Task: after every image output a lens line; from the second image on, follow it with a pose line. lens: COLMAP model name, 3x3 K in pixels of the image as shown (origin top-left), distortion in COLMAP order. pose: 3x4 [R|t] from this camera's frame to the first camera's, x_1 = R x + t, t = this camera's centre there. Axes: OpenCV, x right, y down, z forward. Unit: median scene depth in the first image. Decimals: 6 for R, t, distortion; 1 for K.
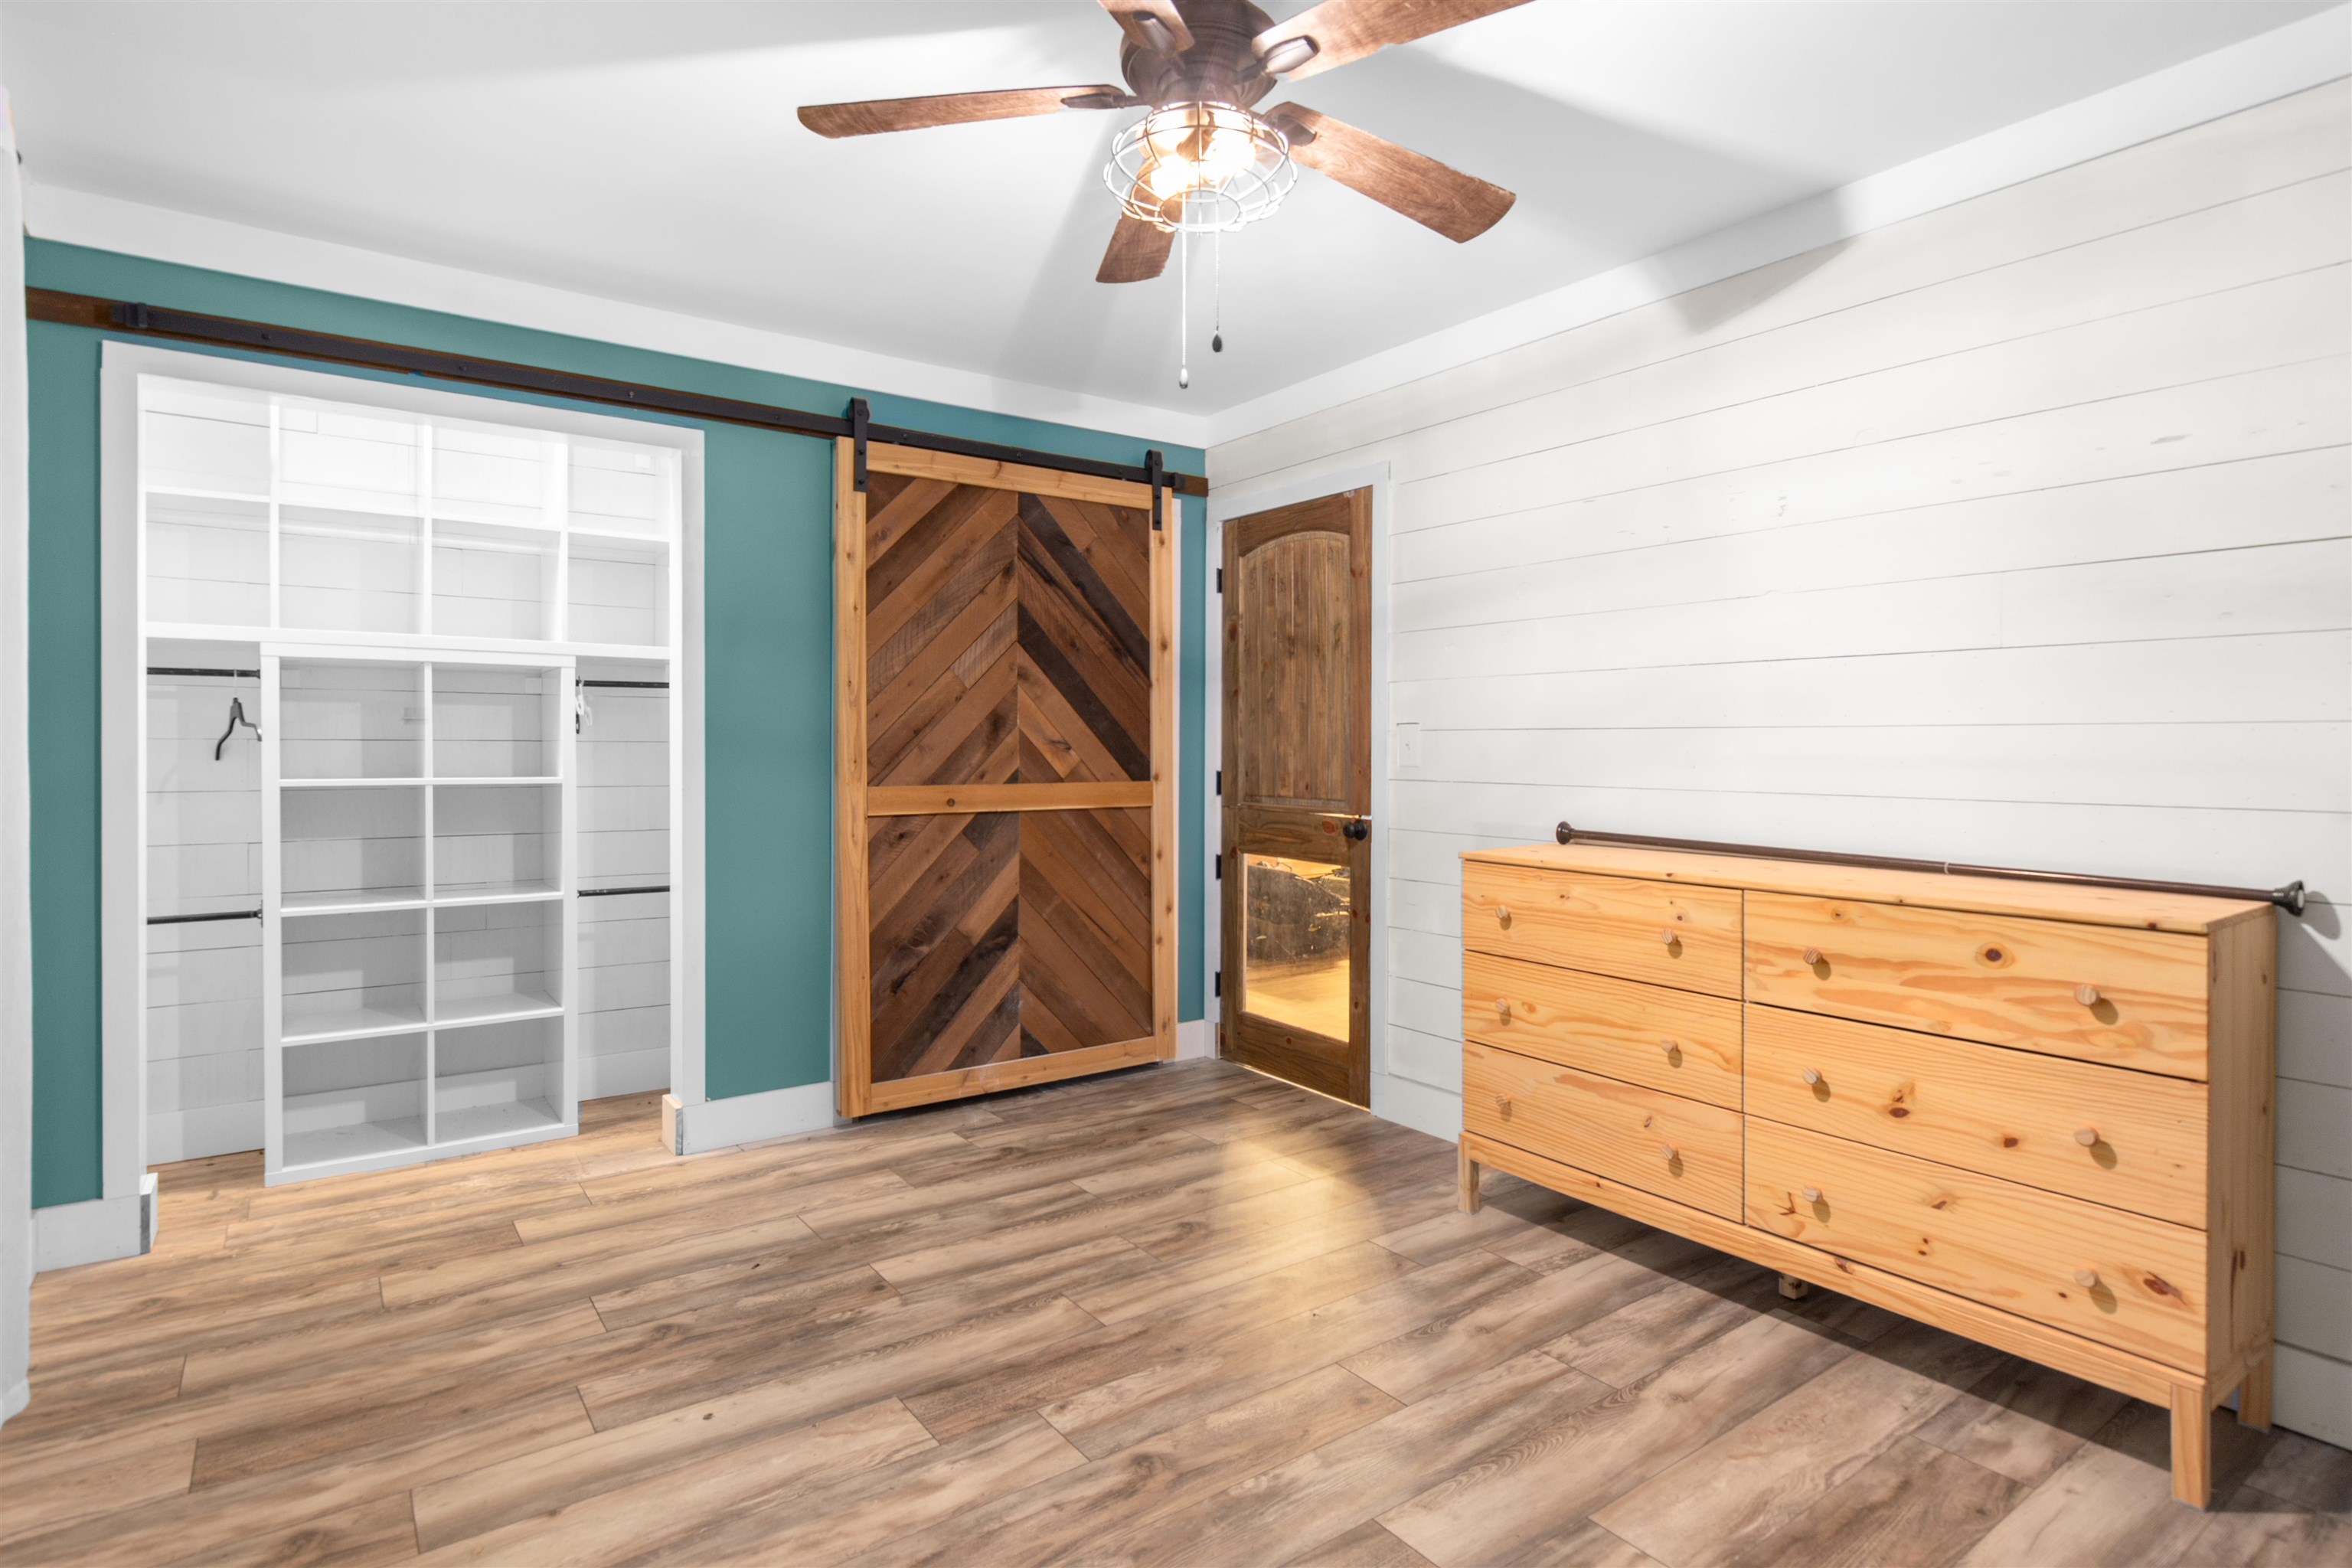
lens RADIAL K [[1218.6, 0, 1176.2], [0, 1218.6, 767.9], [0, 0, 1]] dist [0.004208, 0.000325]
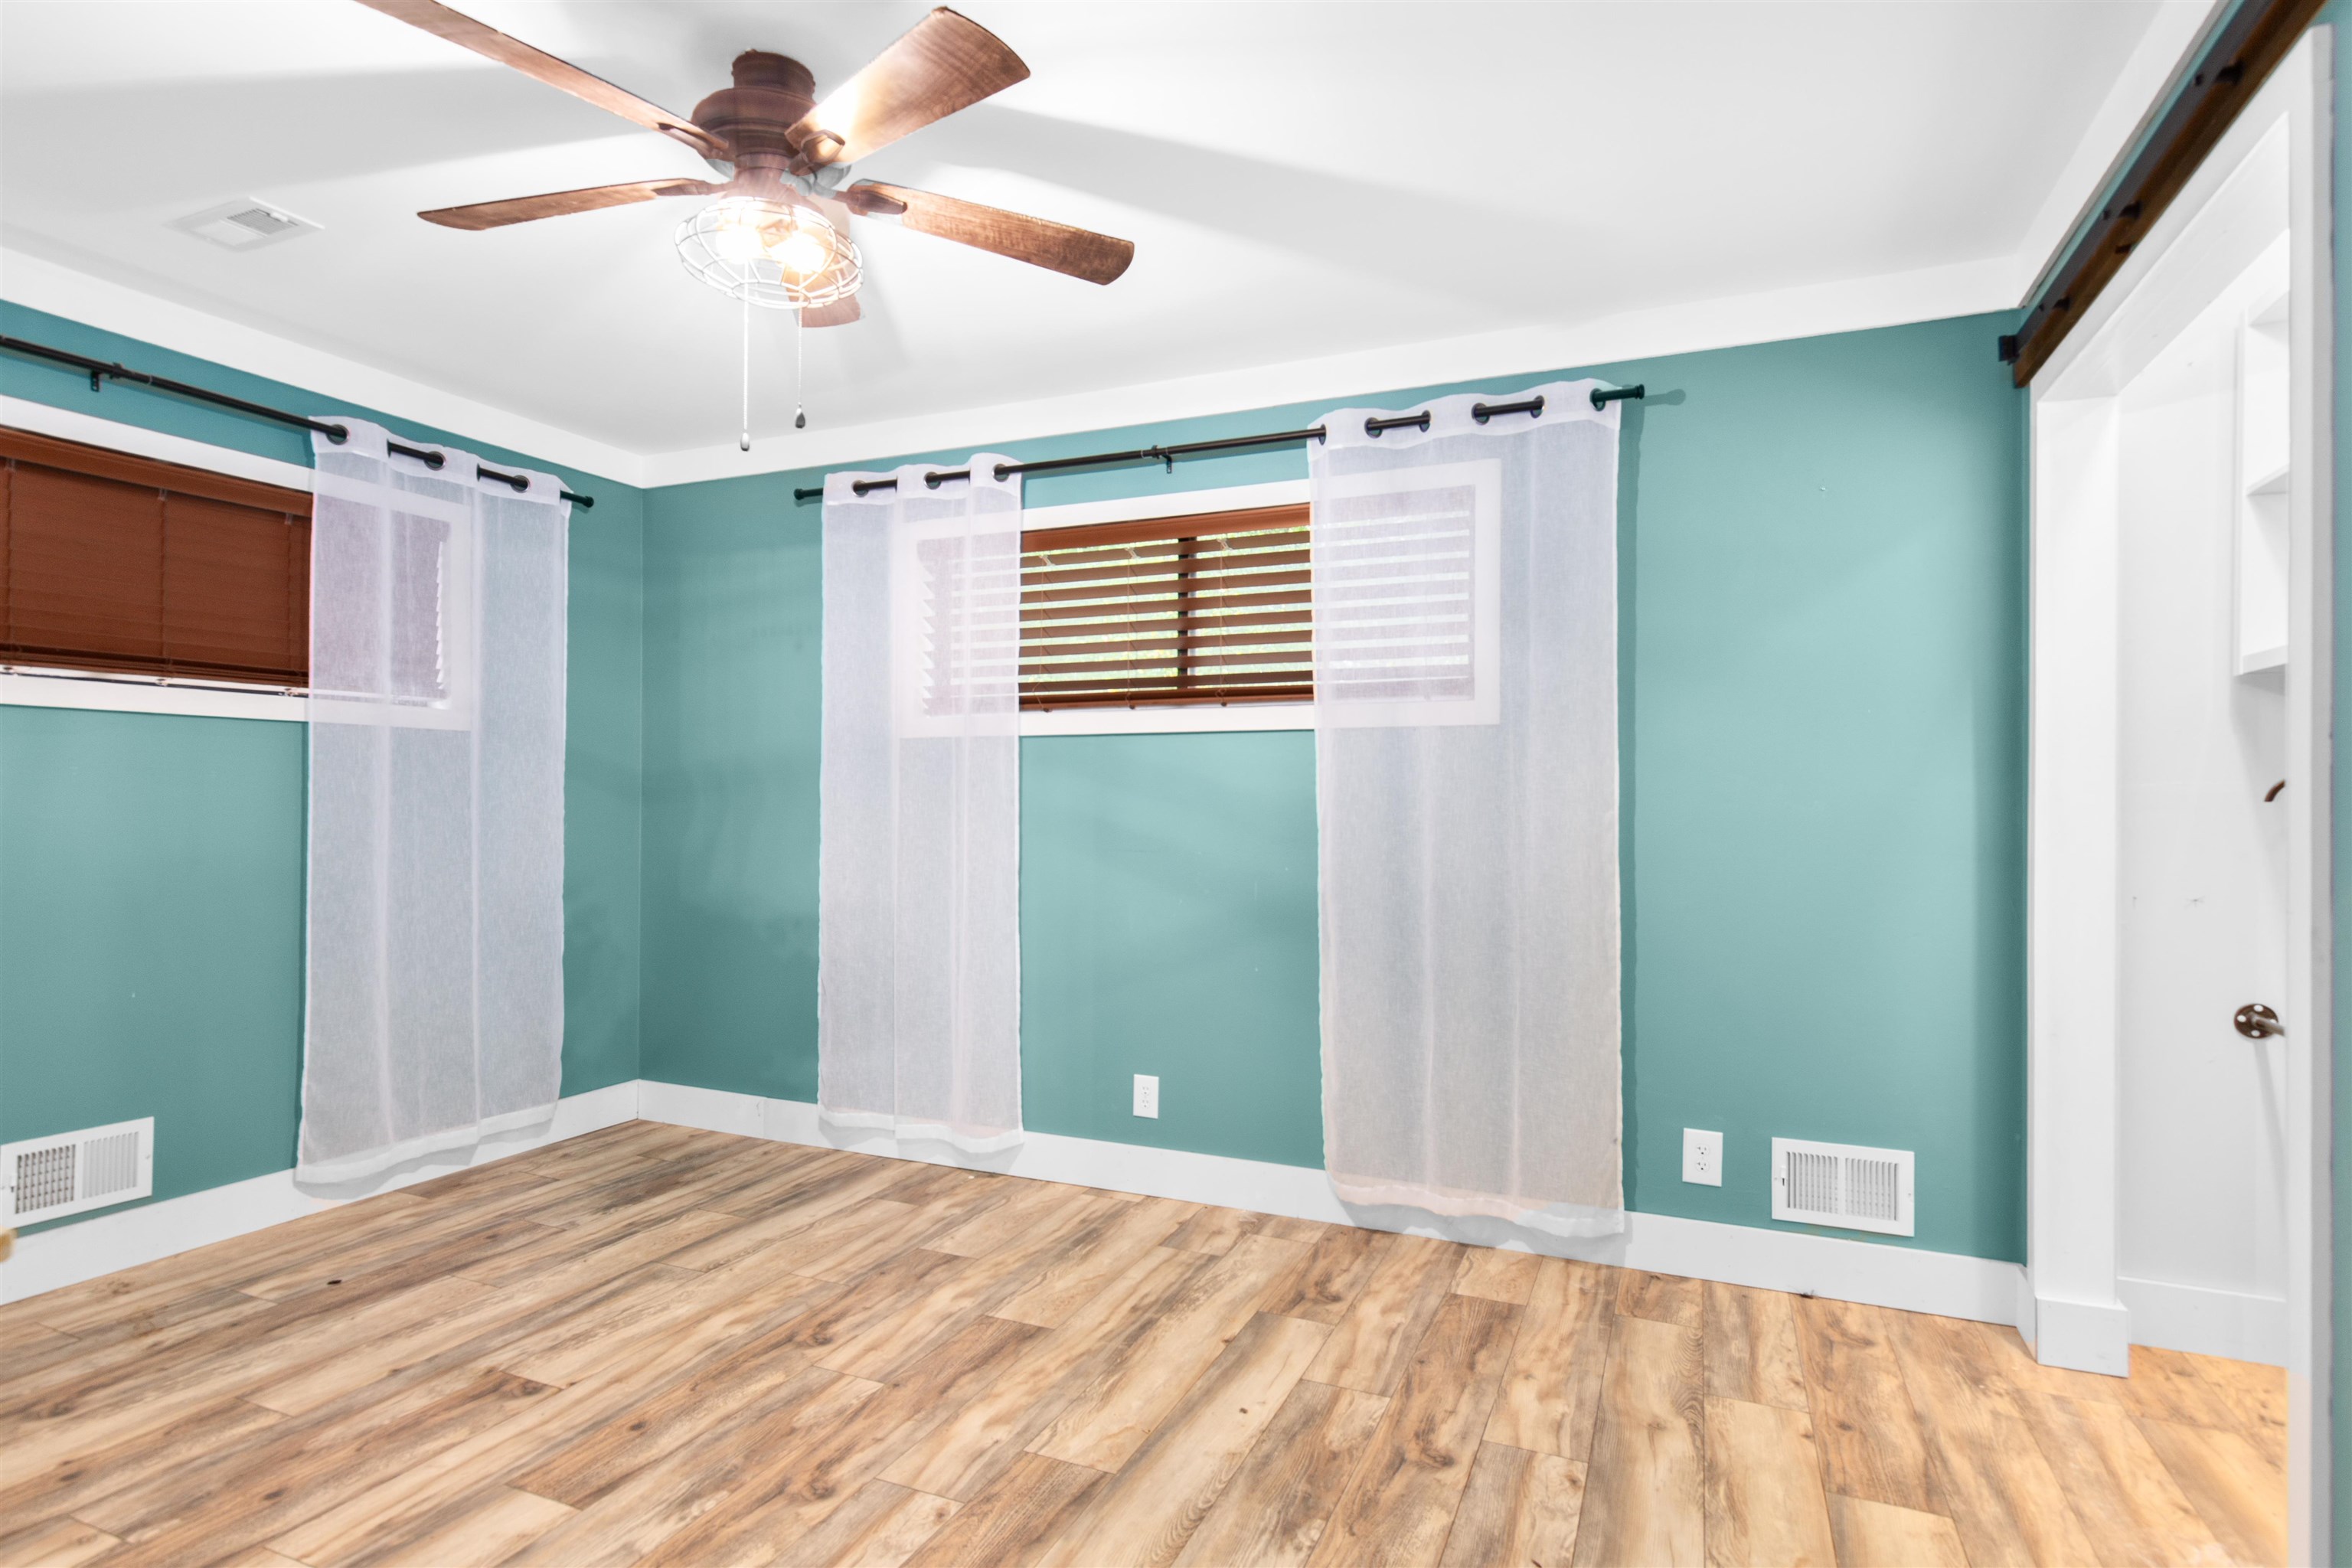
lens RADIAL K [[1218.6, 0, 1179.0], [0, 1218.6, 783.3], [0, 0, 1]] dist [0.004208, 0.000325]
pose [[-0.860289, -0.014306, -0.509606, 0.225059], [-0.018759, 0.999818, 0.003601, -0.033000], [0.509462, 0.012657, -0.860400, 1.845989]]
